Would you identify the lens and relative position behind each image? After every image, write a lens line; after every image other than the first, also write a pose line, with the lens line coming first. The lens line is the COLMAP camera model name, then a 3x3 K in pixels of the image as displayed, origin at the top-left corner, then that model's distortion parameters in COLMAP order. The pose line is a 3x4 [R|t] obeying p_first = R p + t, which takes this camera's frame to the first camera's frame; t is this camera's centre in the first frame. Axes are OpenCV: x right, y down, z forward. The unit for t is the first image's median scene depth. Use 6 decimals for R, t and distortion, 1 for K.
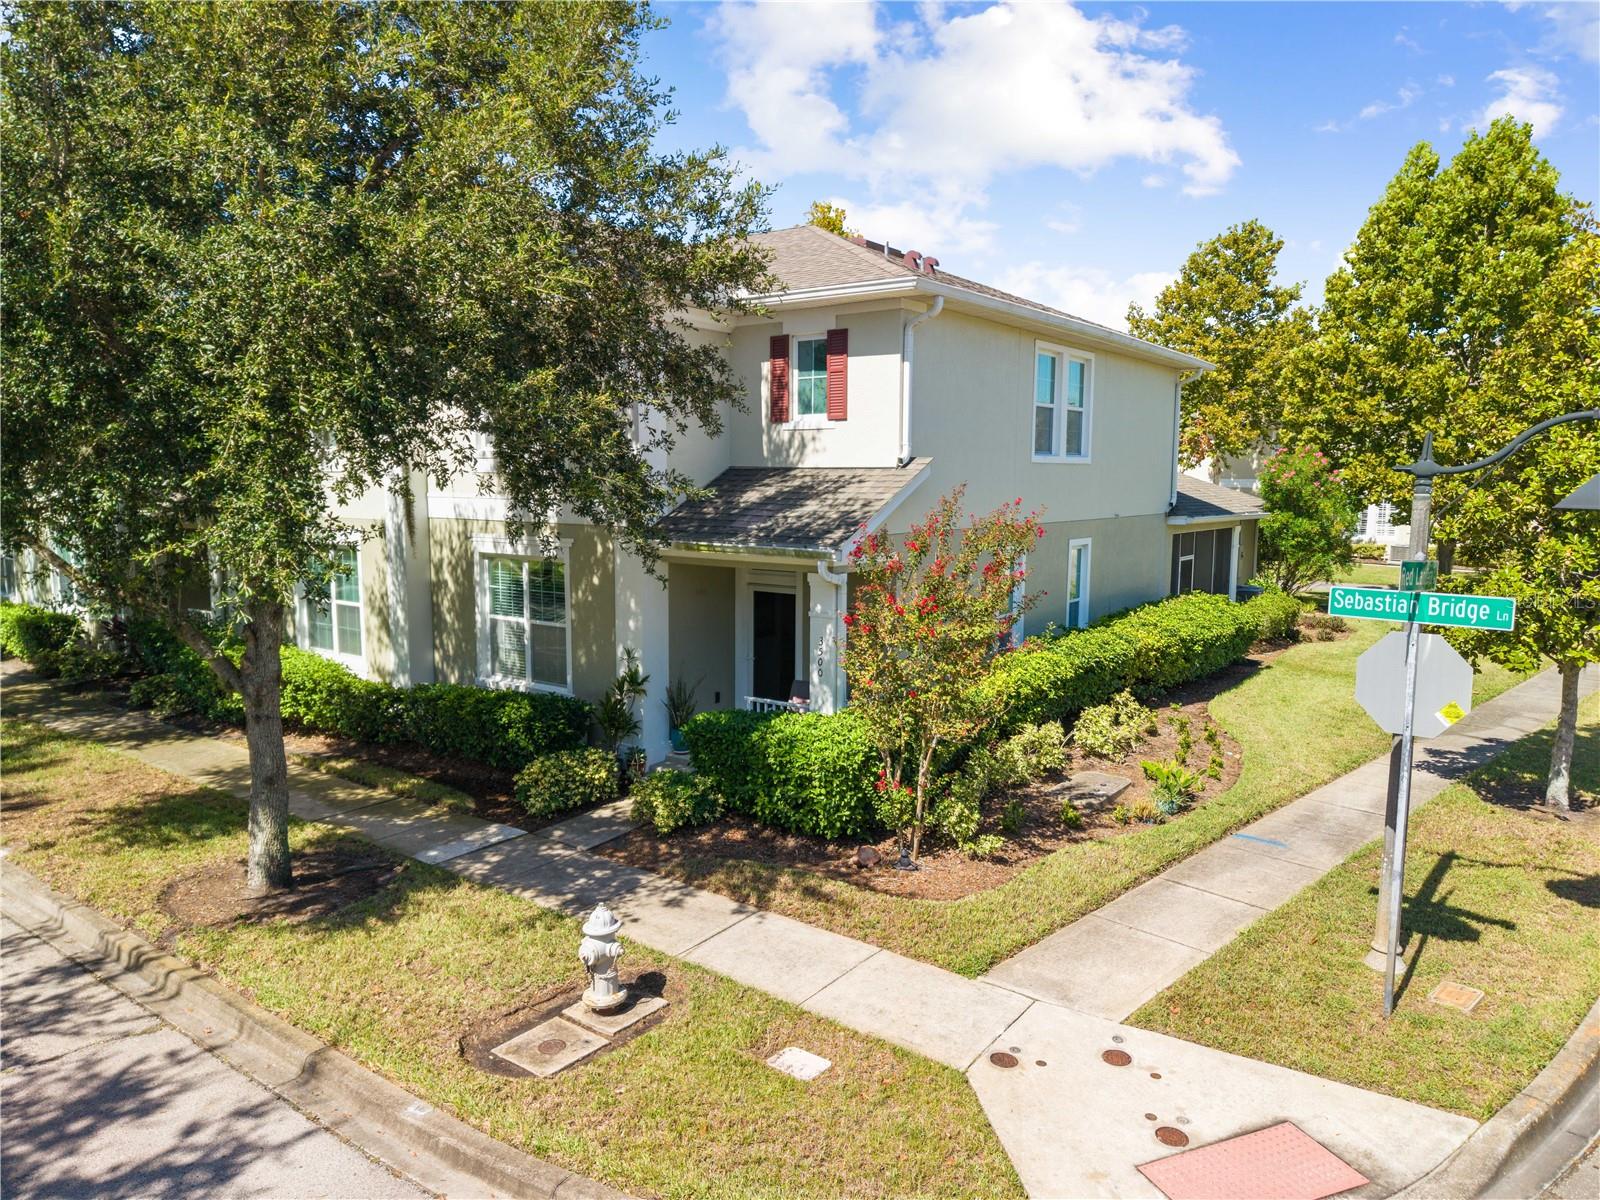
lens RADIAL K [[1066.3, 0, 800.0], [0, 1066.3, 600.0], [0, 0, 1]] dist [0.042757, -0.049786]
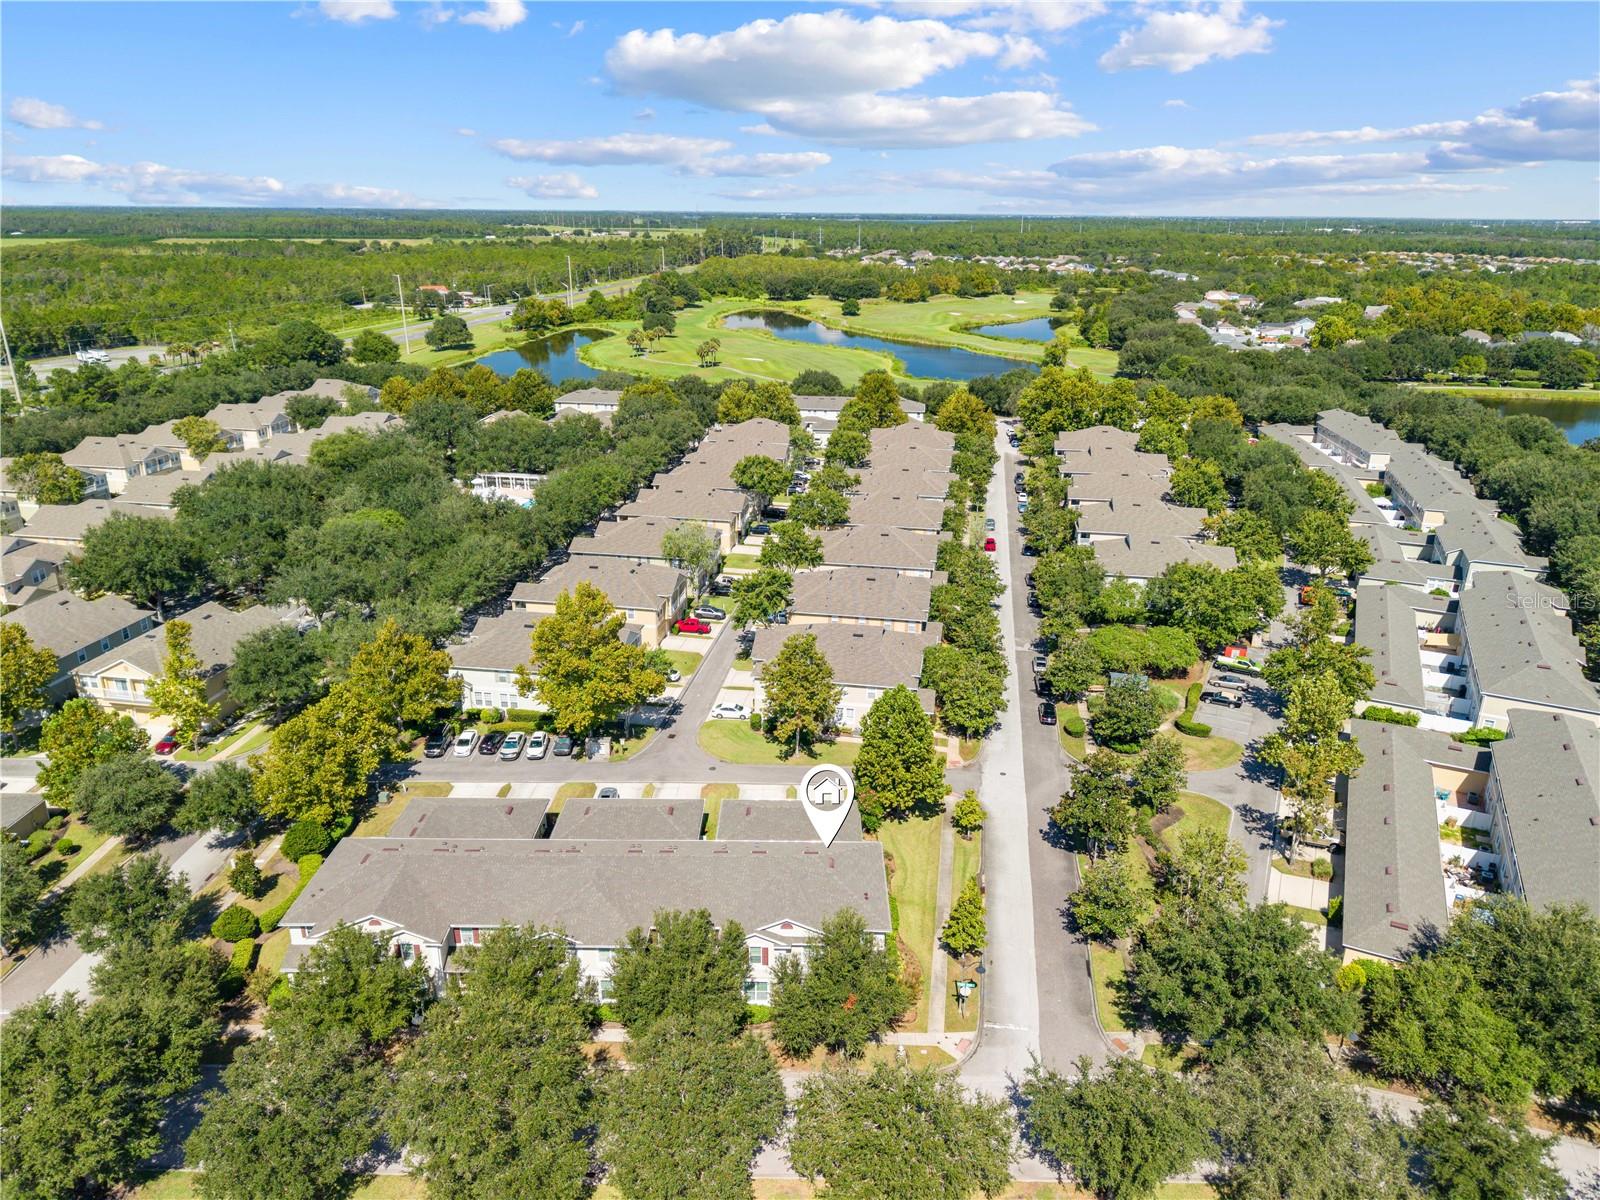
lens RADIAL K [[1053.5, 0, 798.1], [0, 1053.5, 605.3], [0, 0, 1]] dist [0.131996, -0.312616]
pose [[0.807004, -0.203264, 0.554463, -3.365777], [0.063802, 0.963412, 0.260322, -3.741602], [-0.587090, -0.174705, 0.790445, -3.265317]]
